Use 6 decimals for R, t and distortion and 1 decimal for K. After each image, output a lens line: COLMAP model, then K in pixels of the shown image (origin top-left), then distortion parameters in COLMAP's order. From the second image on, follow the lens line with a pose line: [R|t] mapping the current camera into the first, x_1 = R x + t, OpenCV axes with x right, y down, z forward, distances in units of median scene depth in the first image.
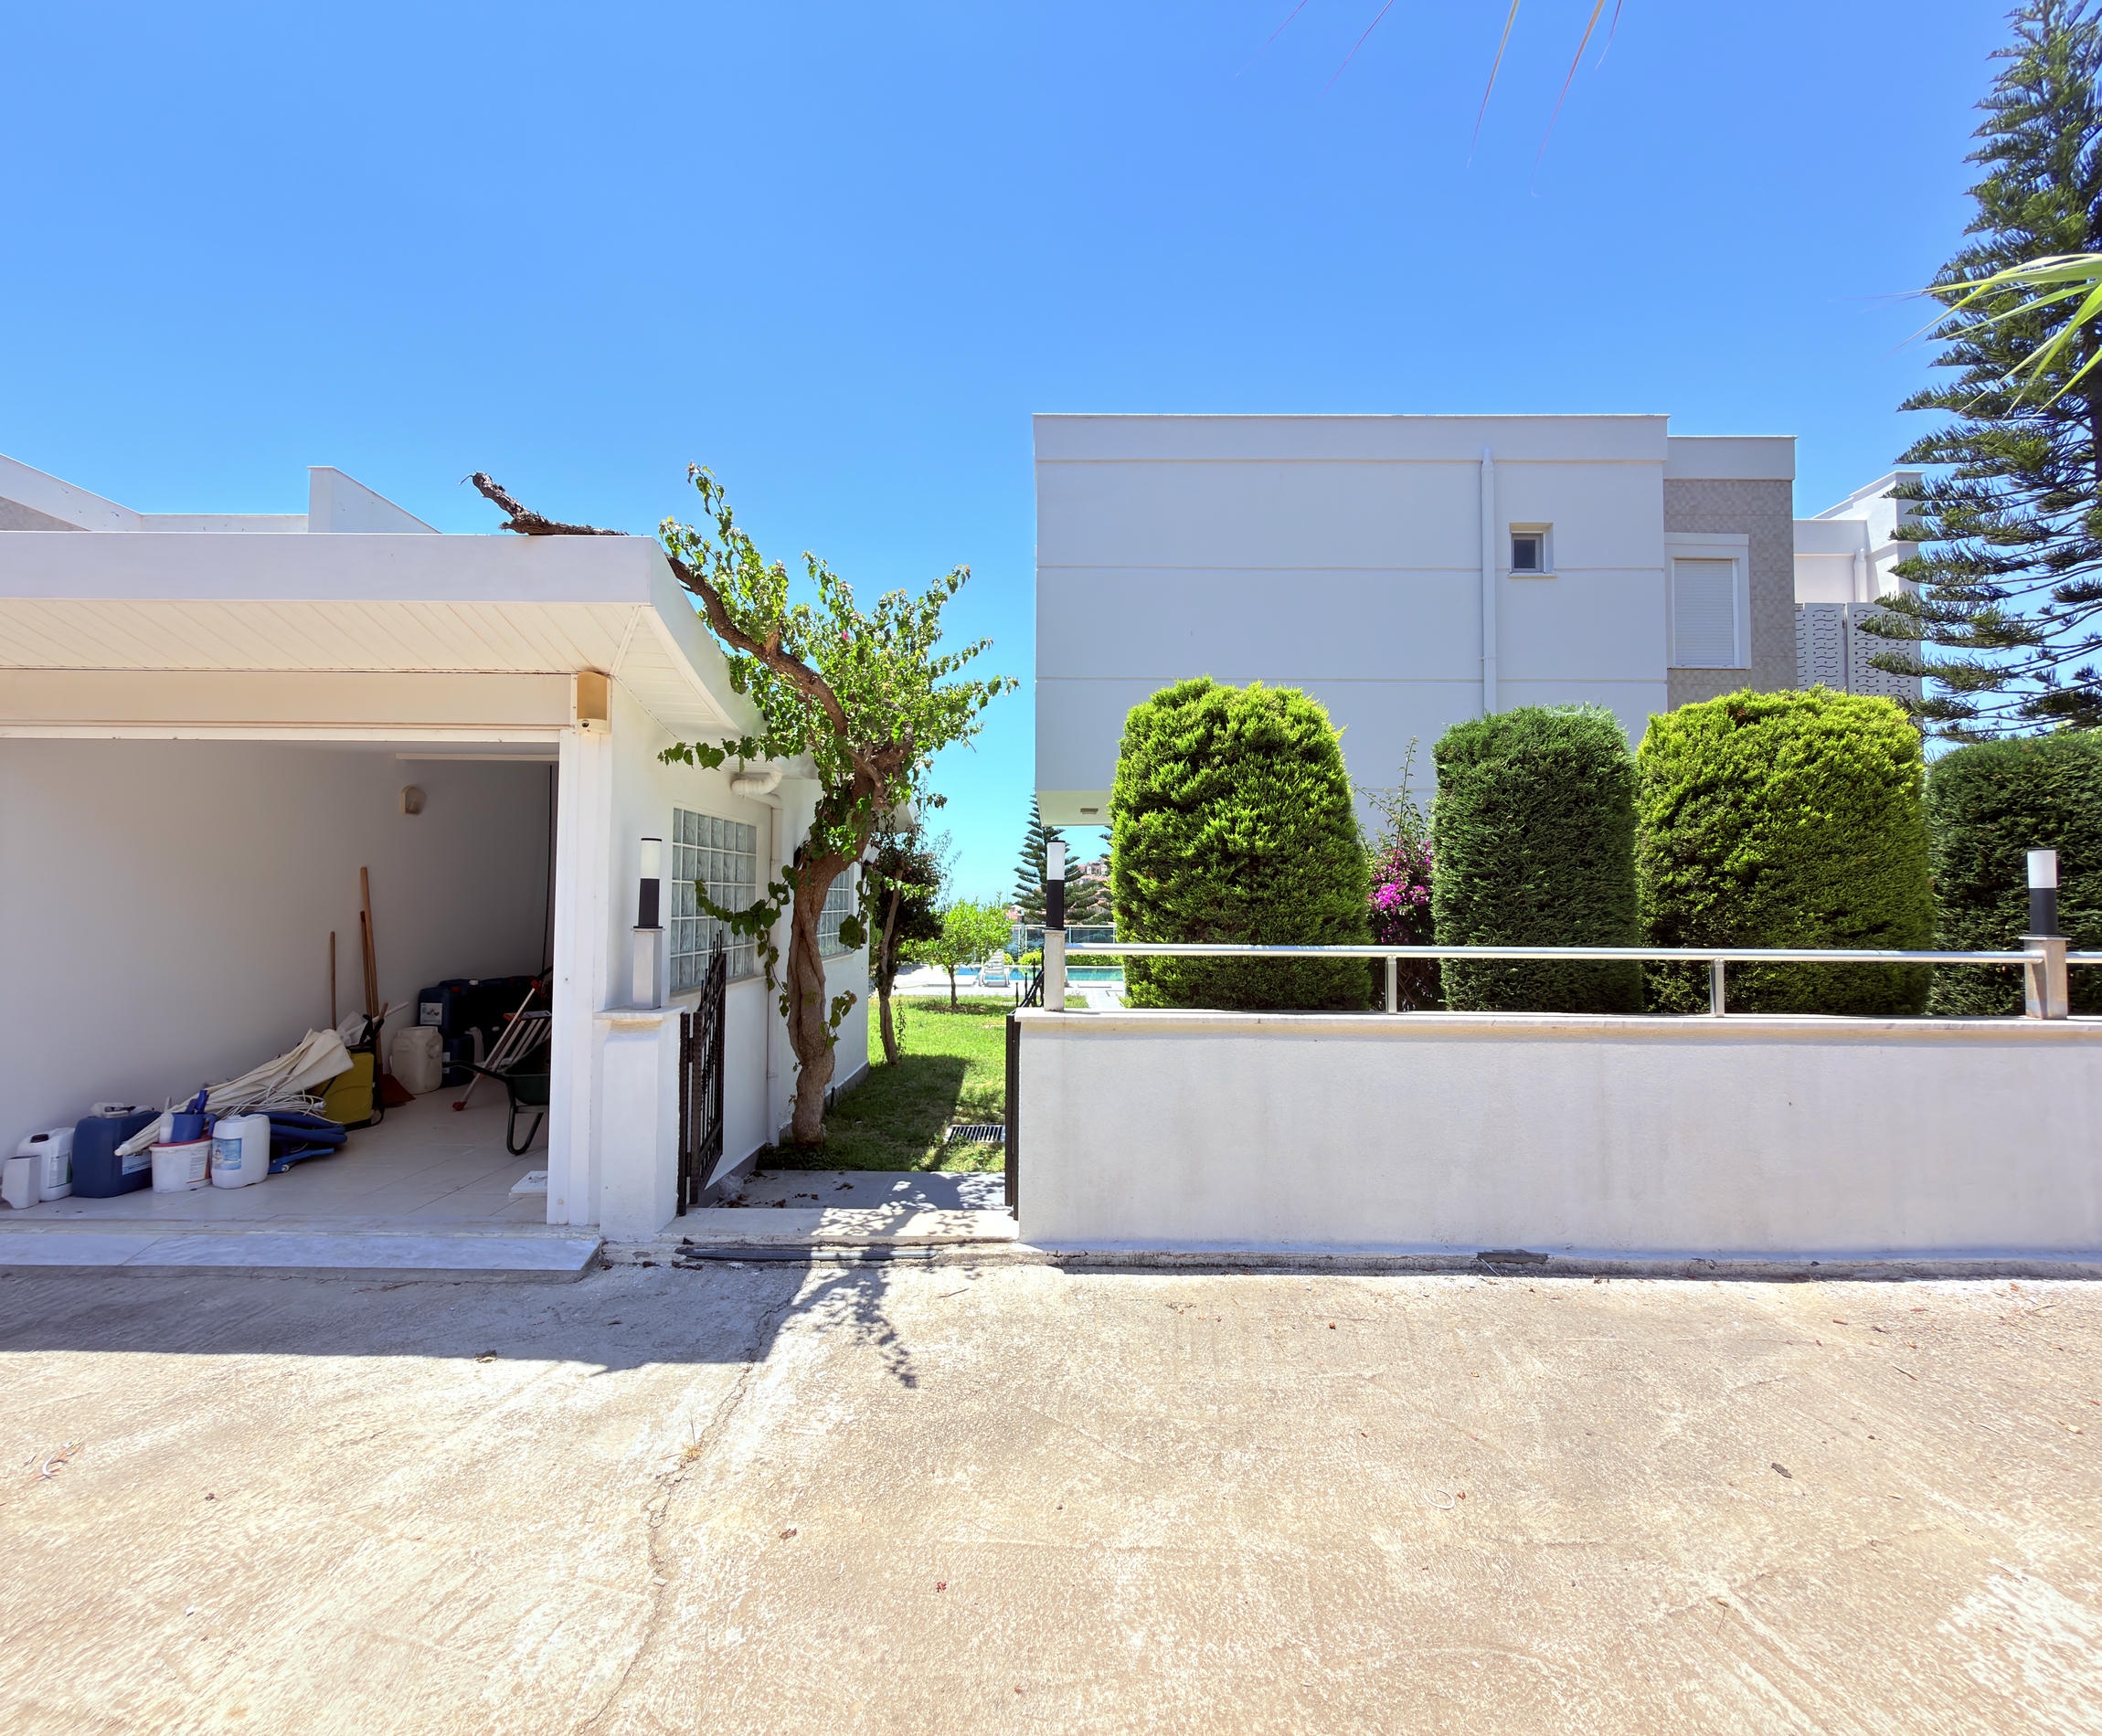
lens RADIAL K [[836.4, 0, 1050.8], [0, 836.4, 875.7], [0, 0, 1]] dist [0.001261, 0.000430]
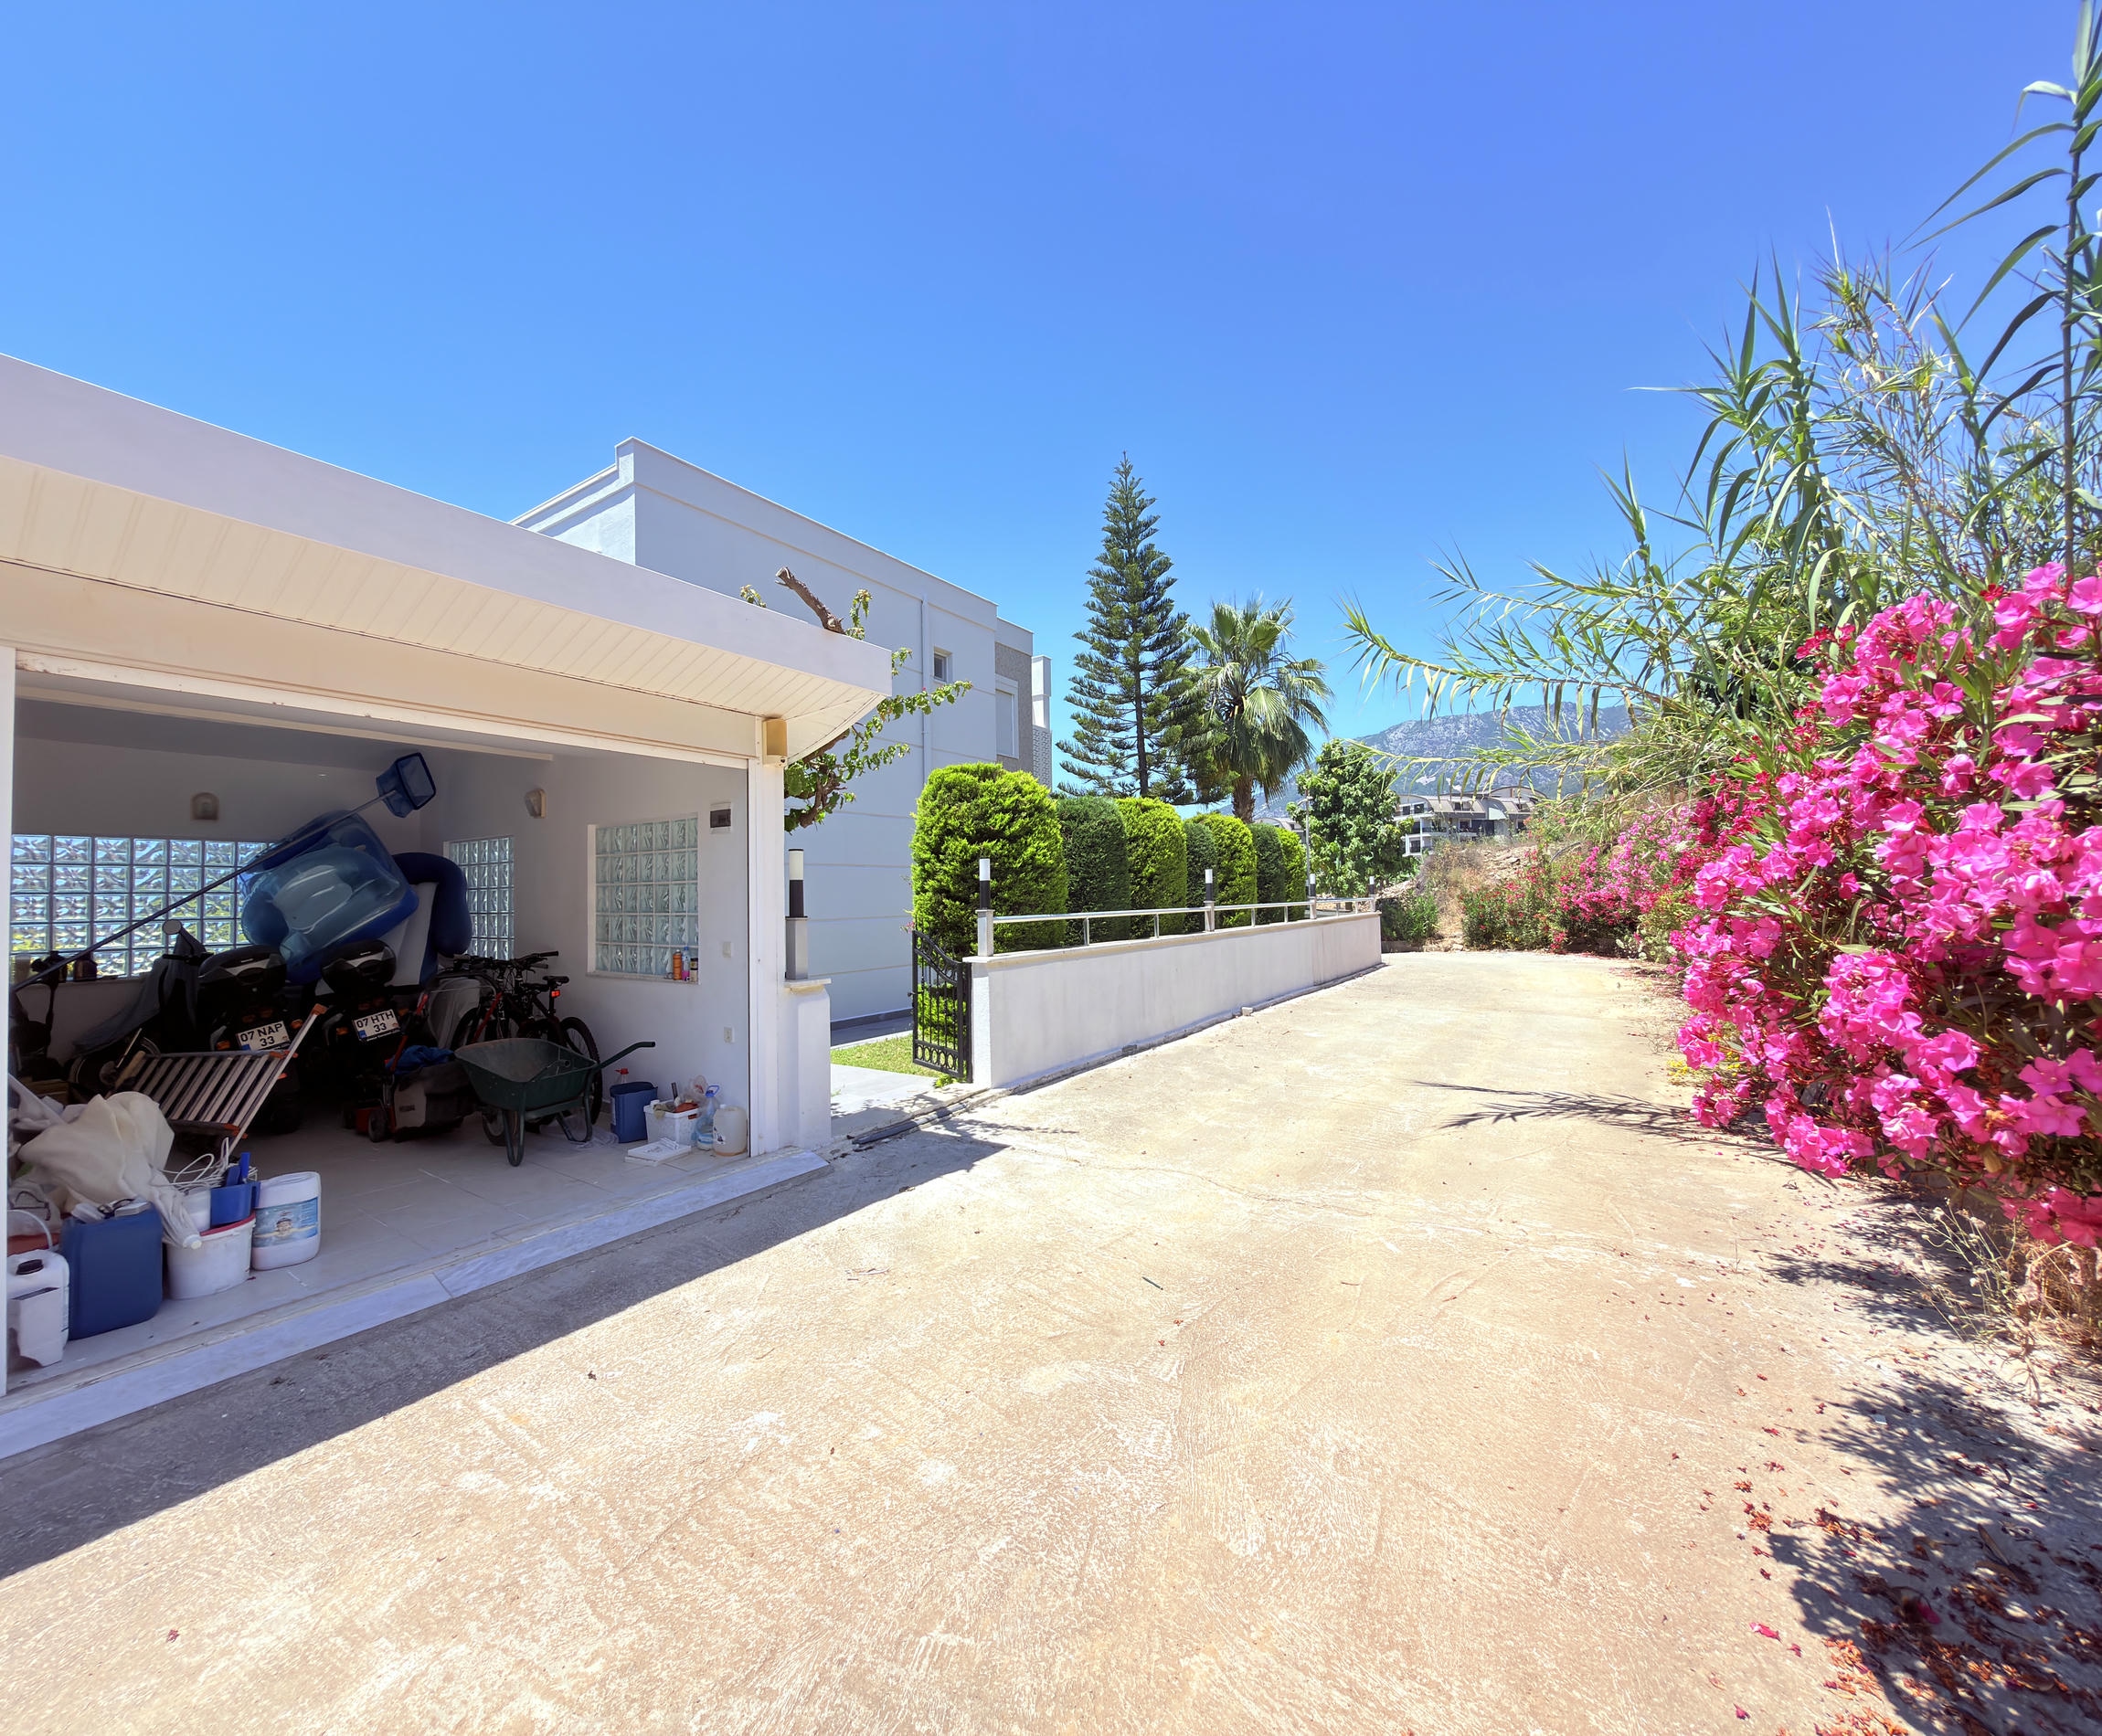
lens RADIAL K [[836.4, 0, 1050.8], [0, 836.4, 875.7], [0, 0, 1]] dist [0.001261, 0.000430]
pose [[0.548317, 0.003574, 0.836263, -1.327254], [-0.007832, 0.999969, 0.000861, -0.007034], [-0.836234, -0.007022, 0.548328, -0.049447]]
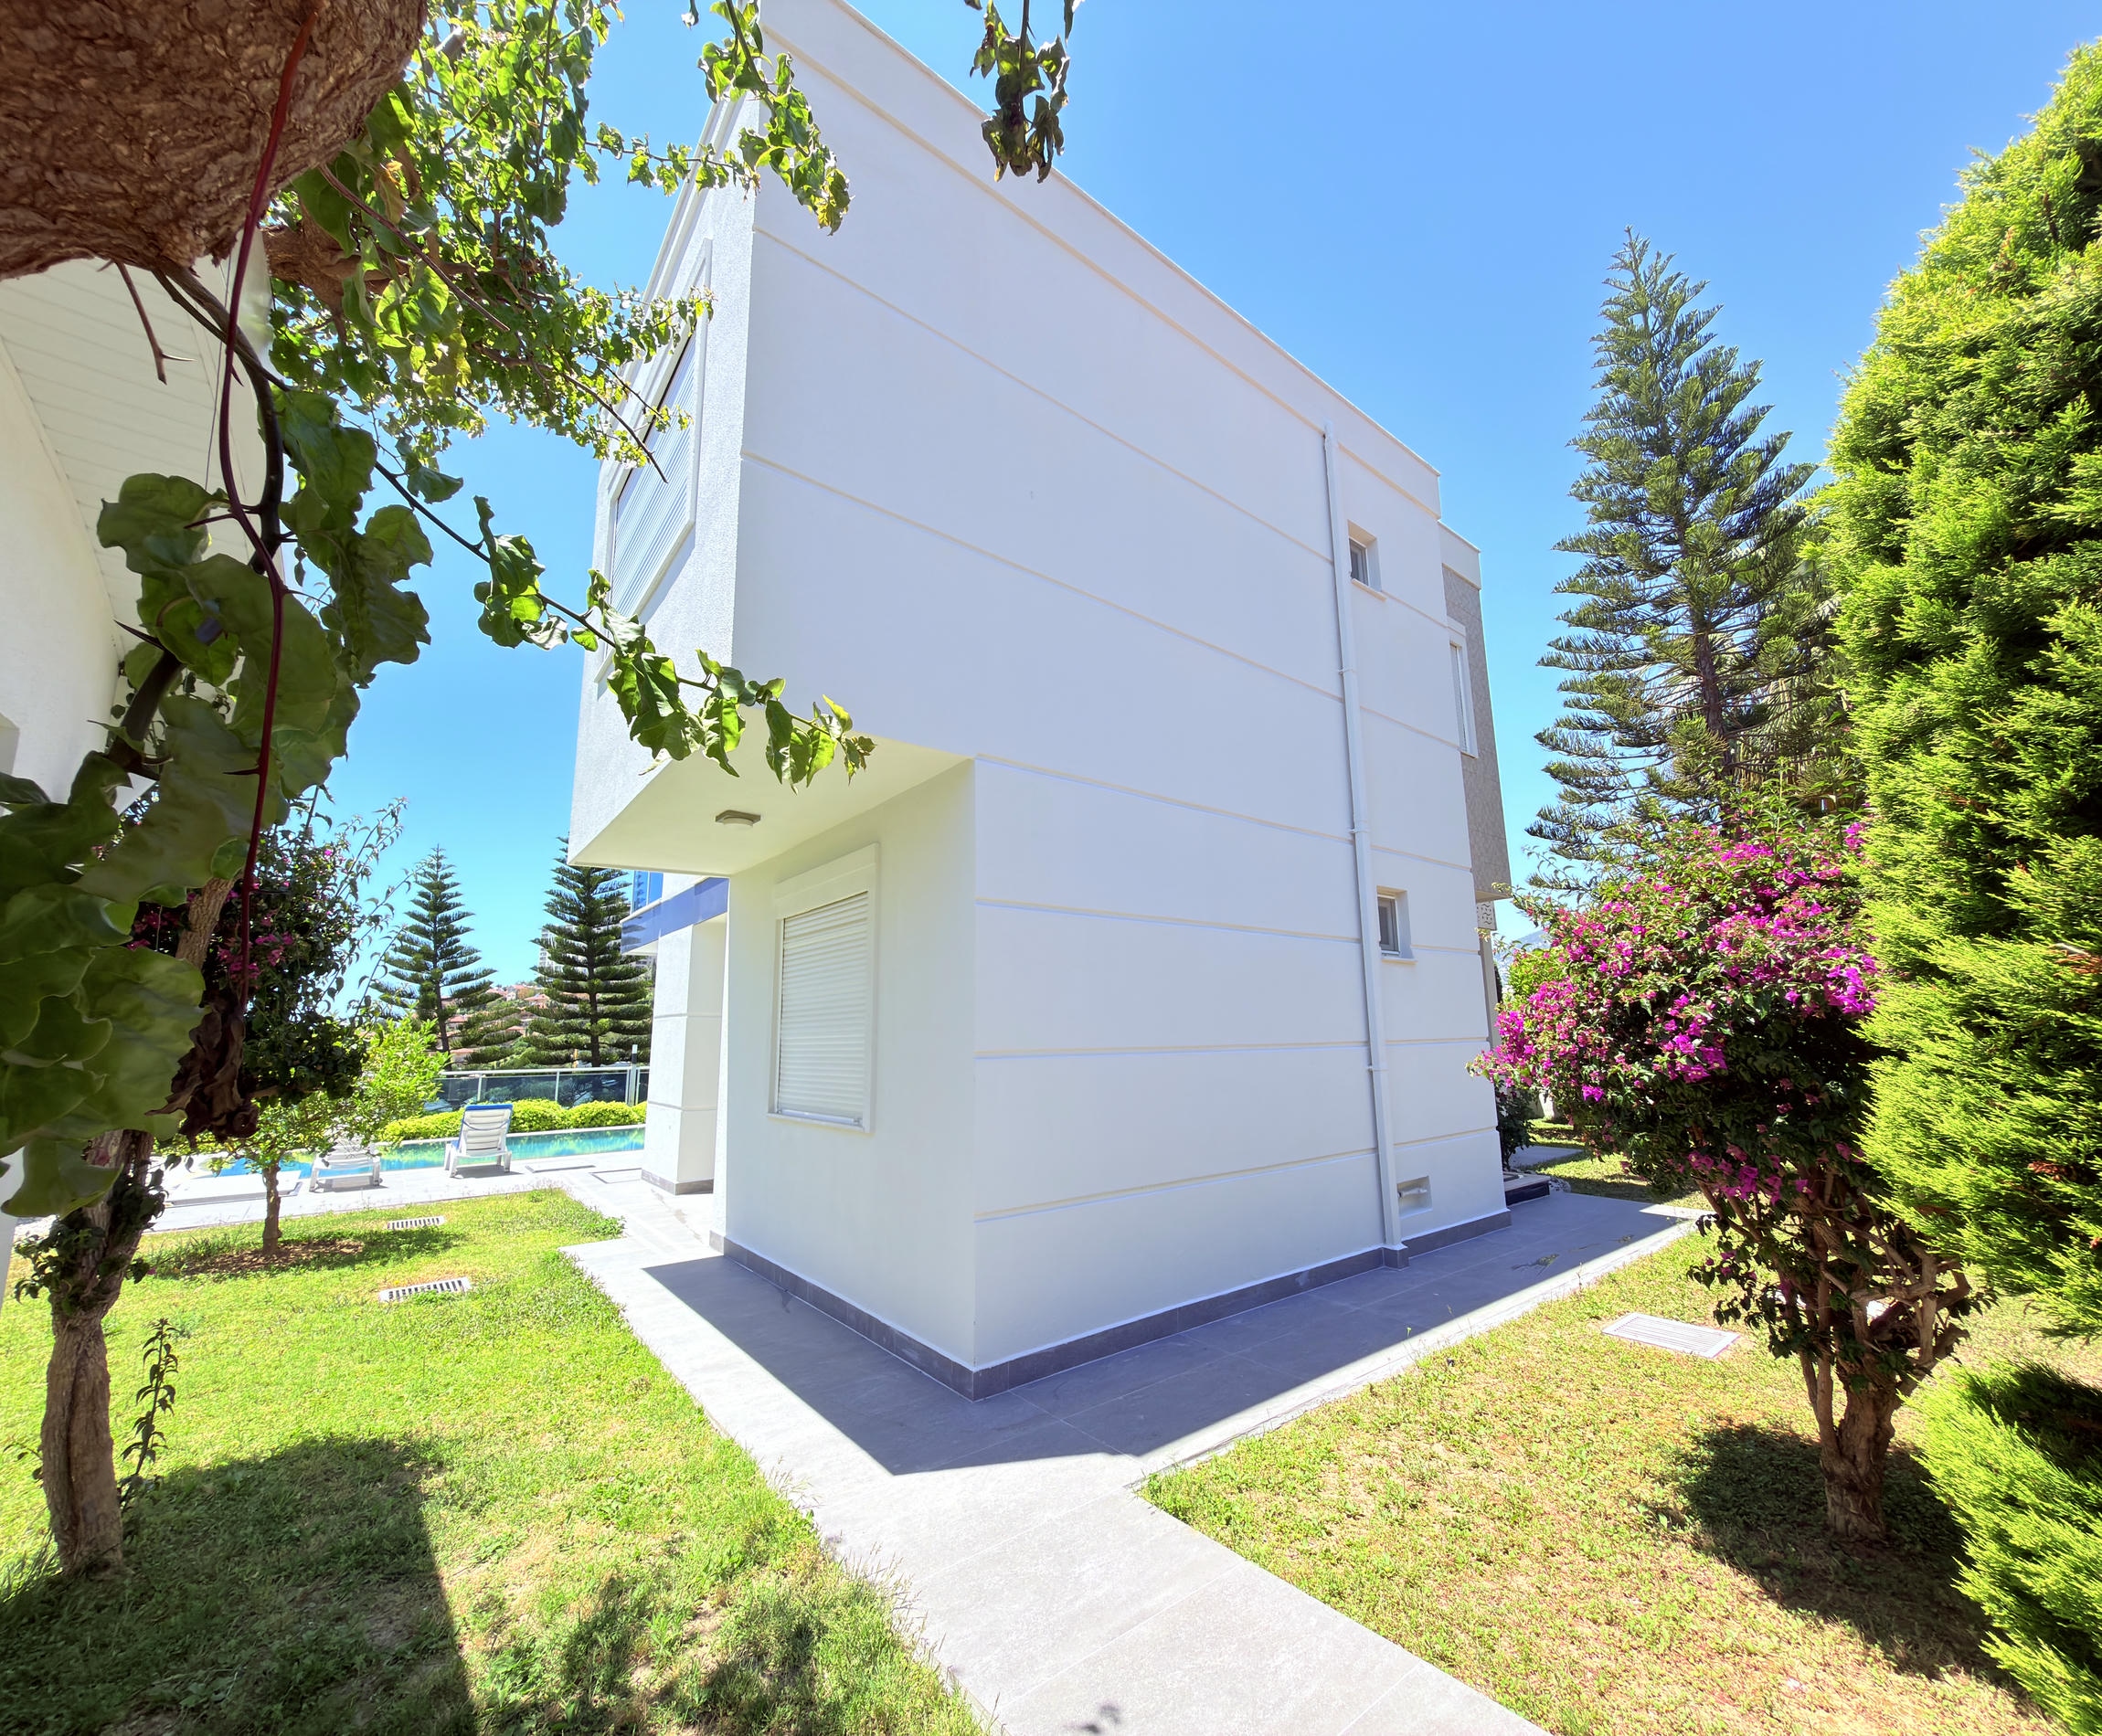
lens RADIAL K [[841.7, 0, 1049.7], [0, 841.7, 894.7], [0, 0, 1]] dist [0.000811, -0.000064]
pose [[0.781359, 0.088800, 0.617731, -0.300094], [-0.000477, 0.989910, -0.141698, 0.102923], [-0.624081, 0.110422, 0.773518, 1.280368]]
